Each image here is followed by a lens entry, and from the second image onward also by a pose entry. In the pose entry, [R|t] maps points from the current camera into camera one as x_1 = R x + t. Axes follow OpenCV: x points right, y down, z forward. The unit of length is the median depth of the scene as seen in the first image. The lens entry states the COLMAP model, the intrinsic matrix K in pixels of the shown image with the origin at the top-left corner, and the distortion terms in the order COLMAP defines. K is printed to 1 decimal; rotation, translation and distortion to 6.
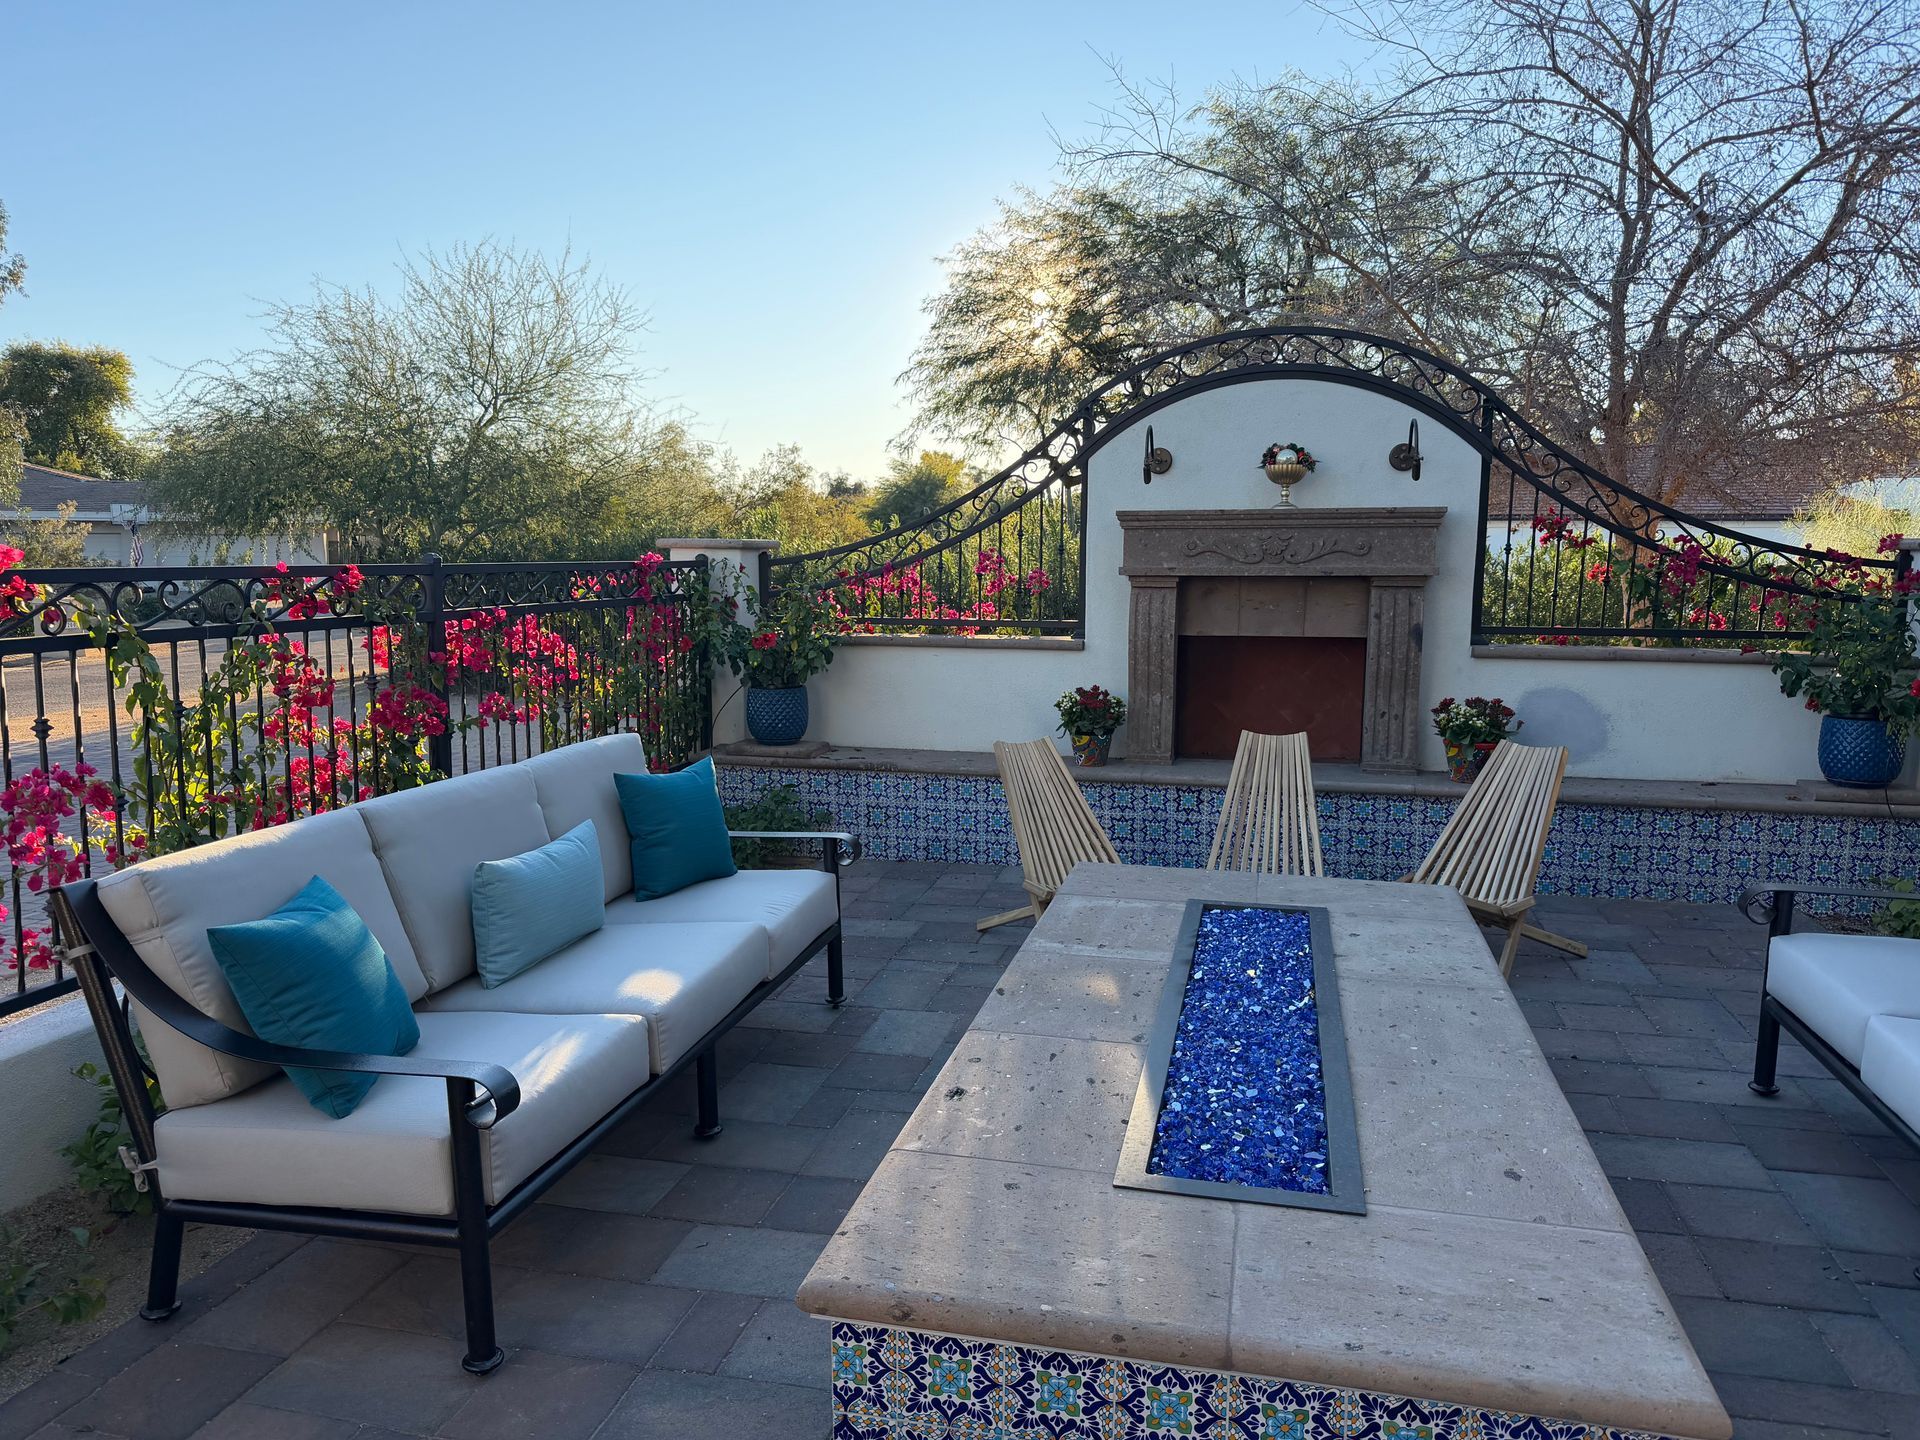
lens RADIAL K [[1320.4, 0, 960.0], [0, 1320.4, 720.0], [0, 0, 1]] dist [0.070395, -0.091884]
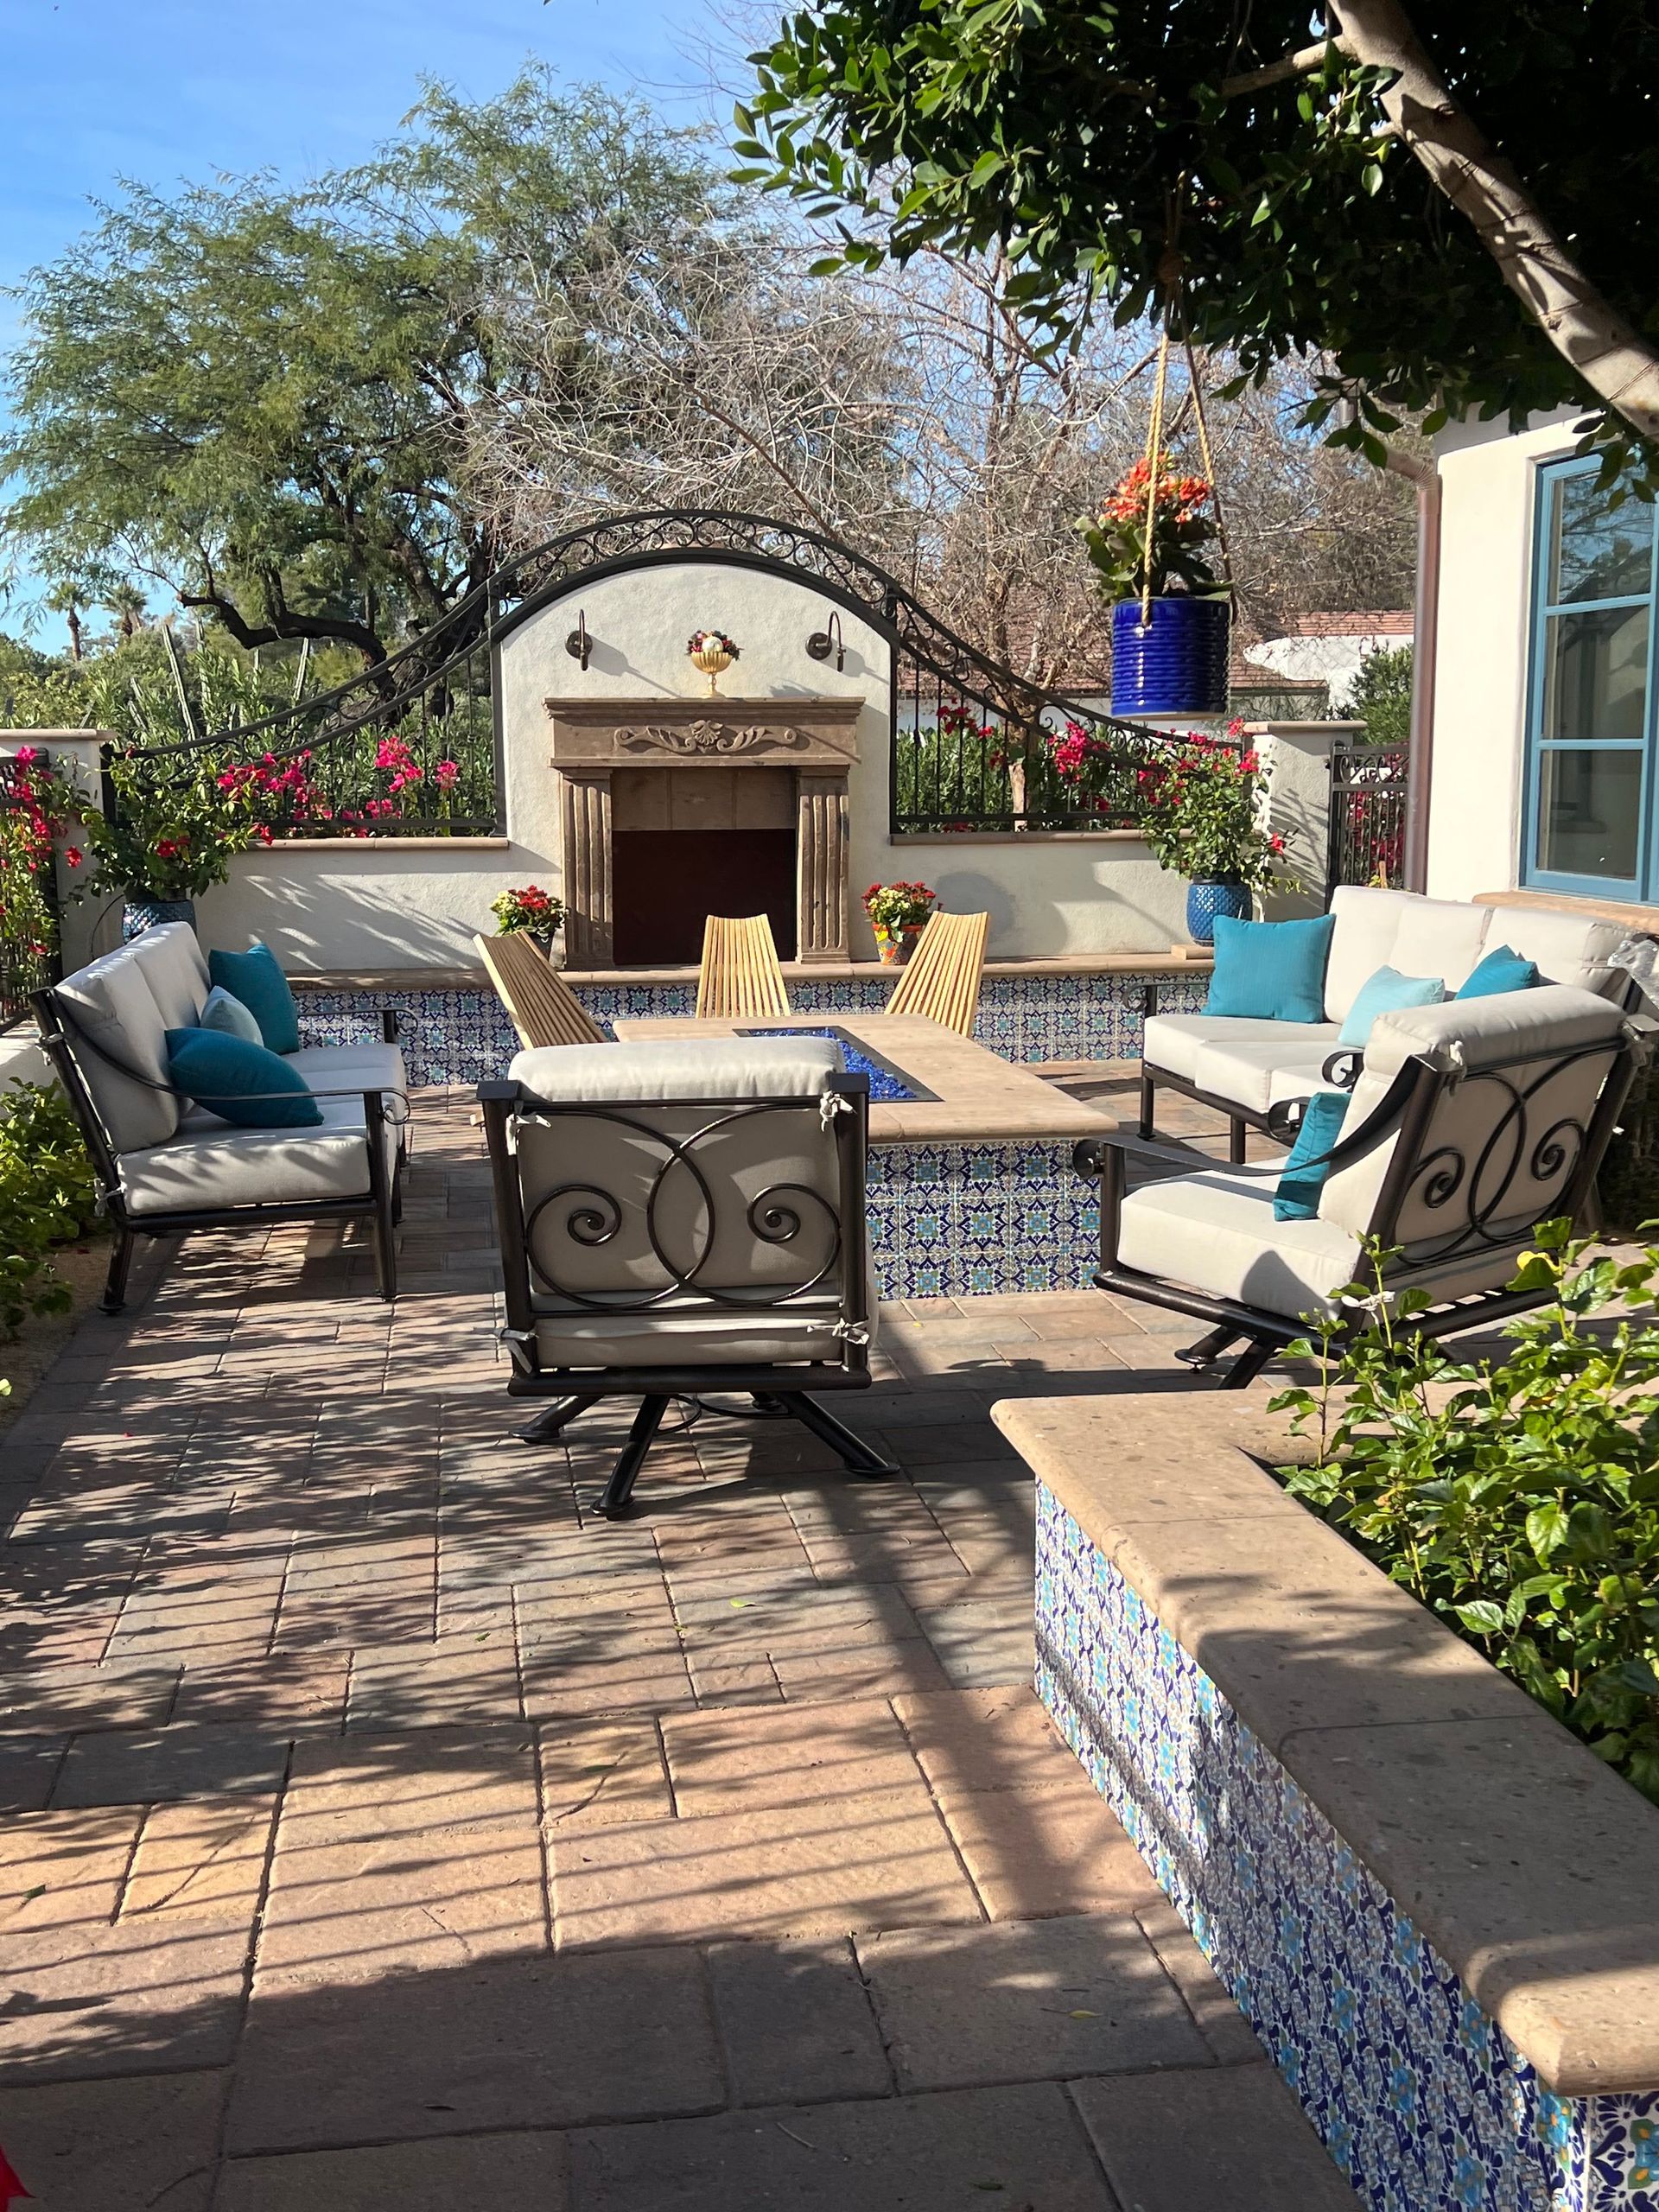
lens RADIAL K [[2330.8, 0, 797.8], [0, 2330.8, 1117.5], [0, 0, 1]] dist [0.186562, -0.528355]
pose [[0.926651, -0.071521, 0.369056, -0.365088], [0.060463, 0.997309, 0.041456, 0.084336], [-0.371027, -0.016101, 0.928482, -0.651243]]
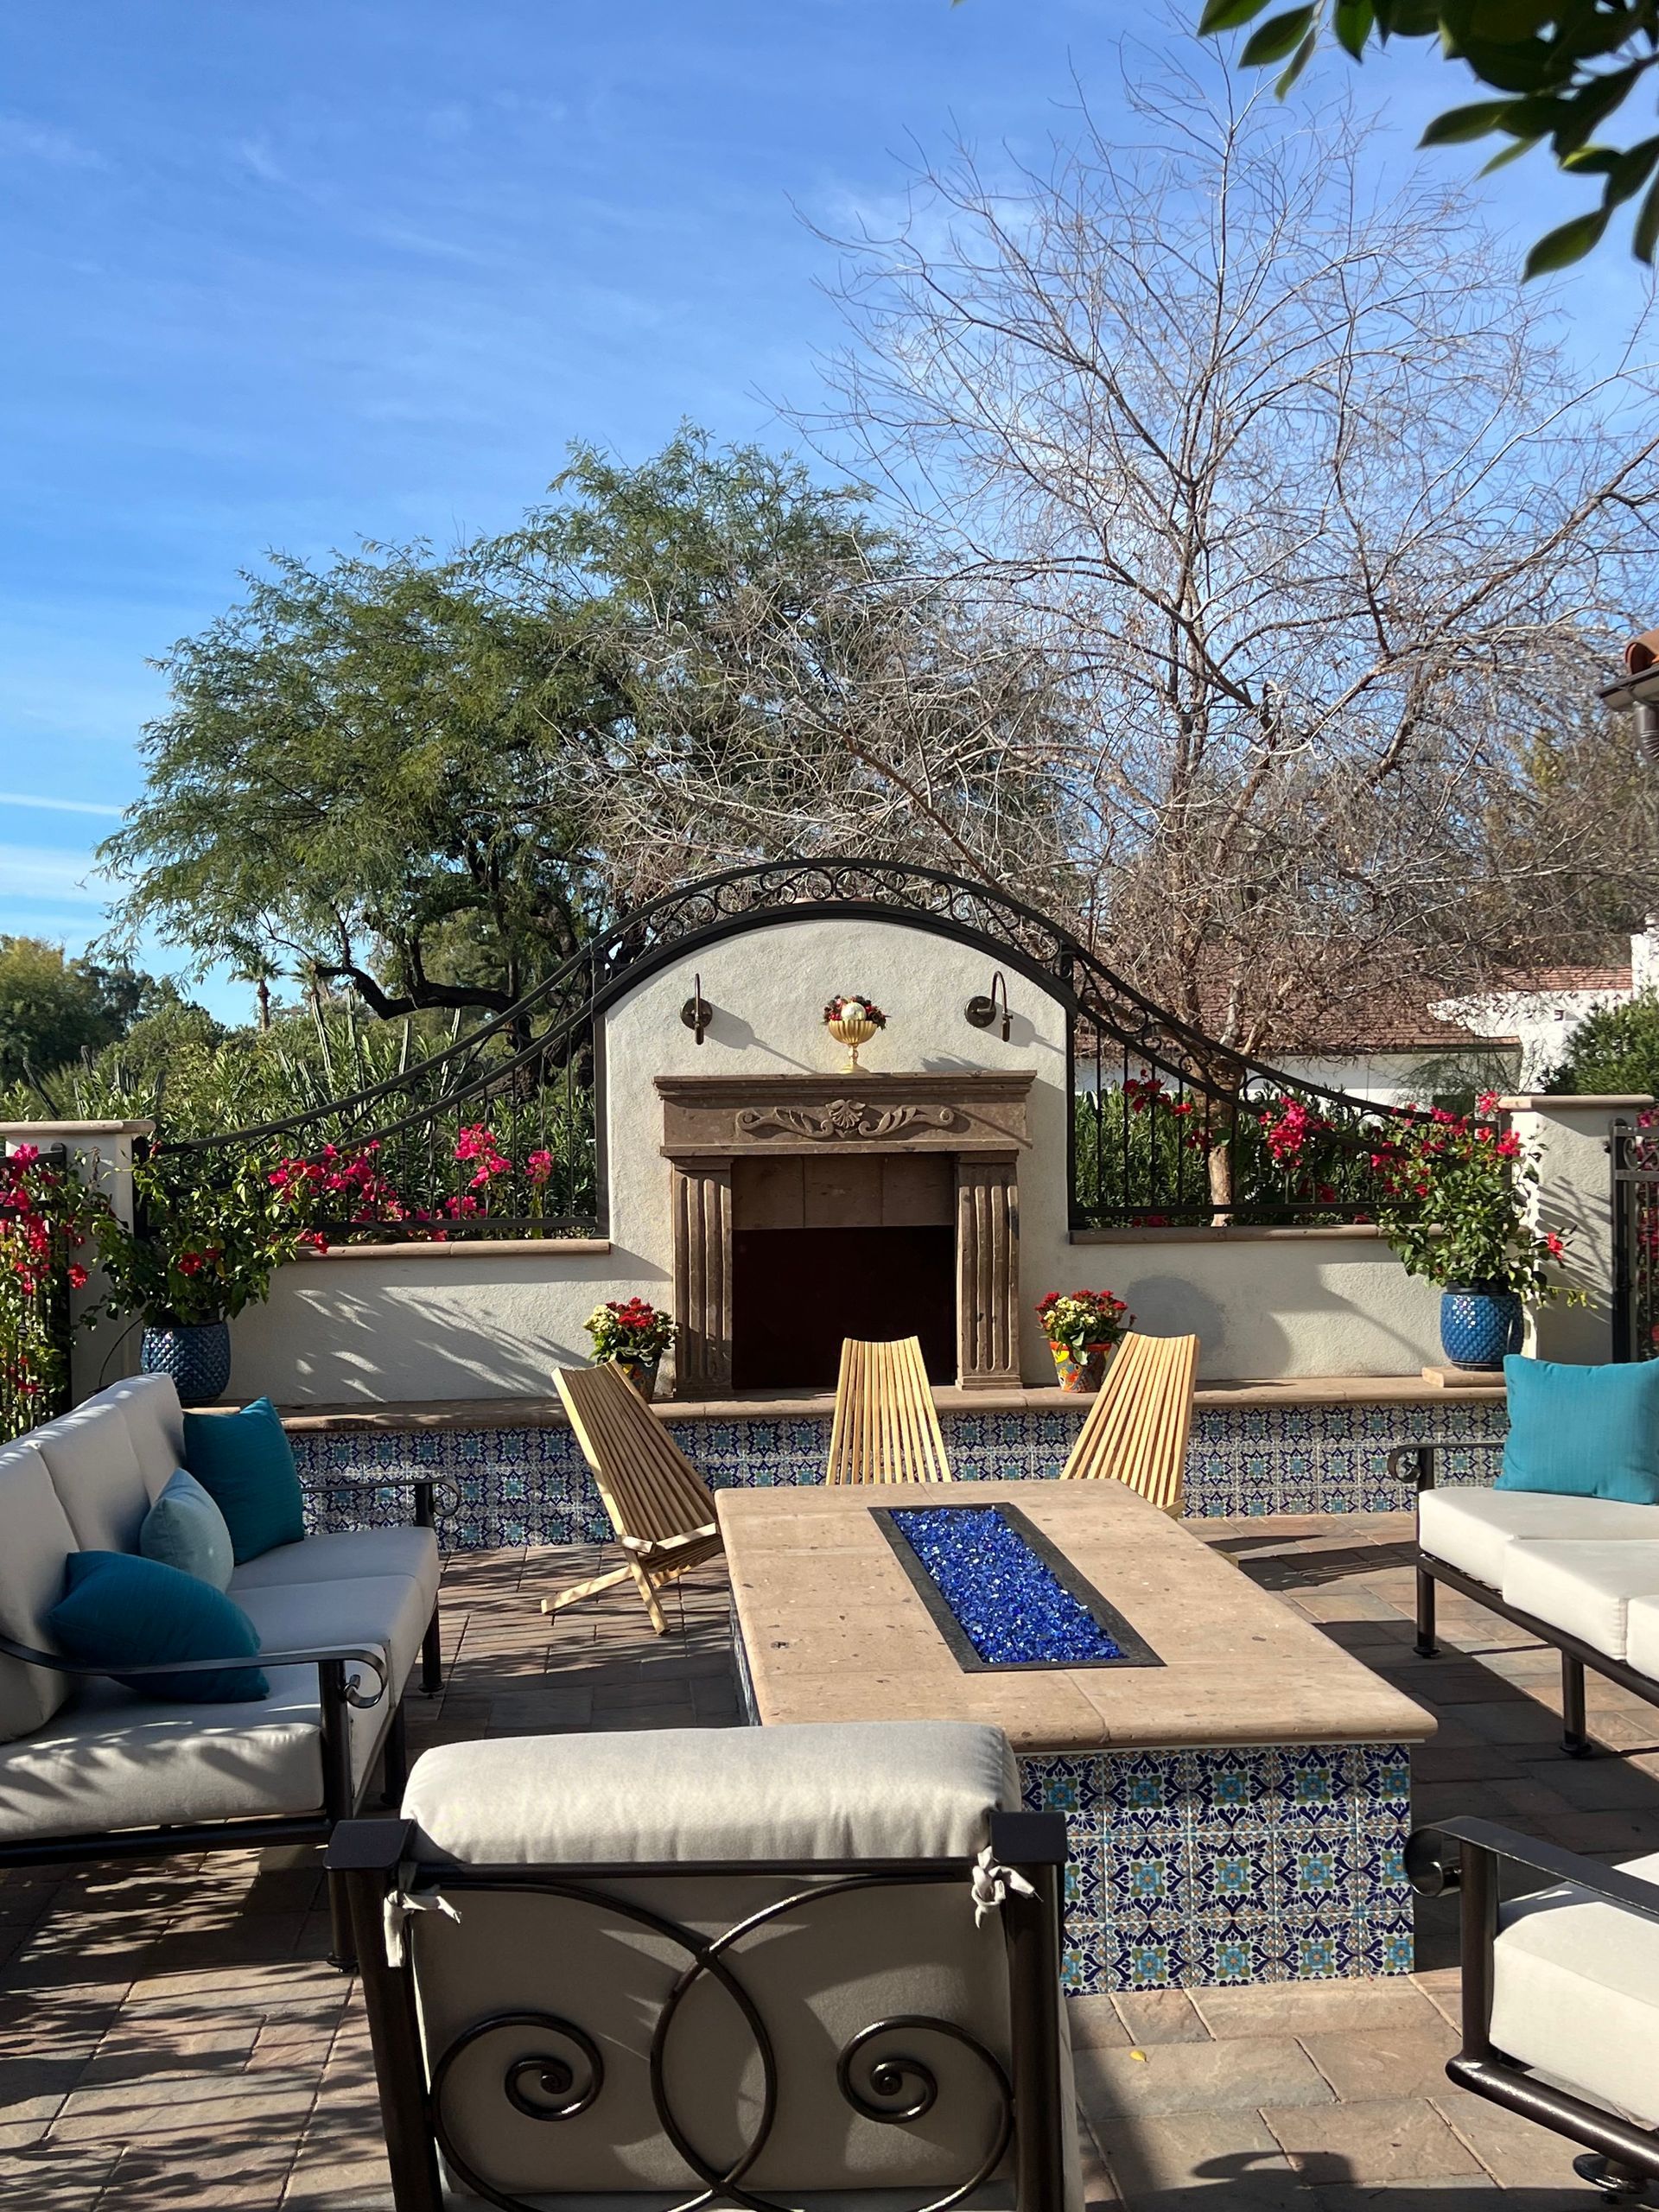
lens RADIAL K [[2330.8, 0, 797.8], [0, 2330.8, 1117.5], [0, 0, 1]] dist [0.186562, -0.528355]
pose [[0.951330, -0.022271, 0.307369, -0.237807], [0.059699, 0.991810, -0.112909, 0.030717], [-0.302337, 0.125763, 0.944868, -0.361904]]
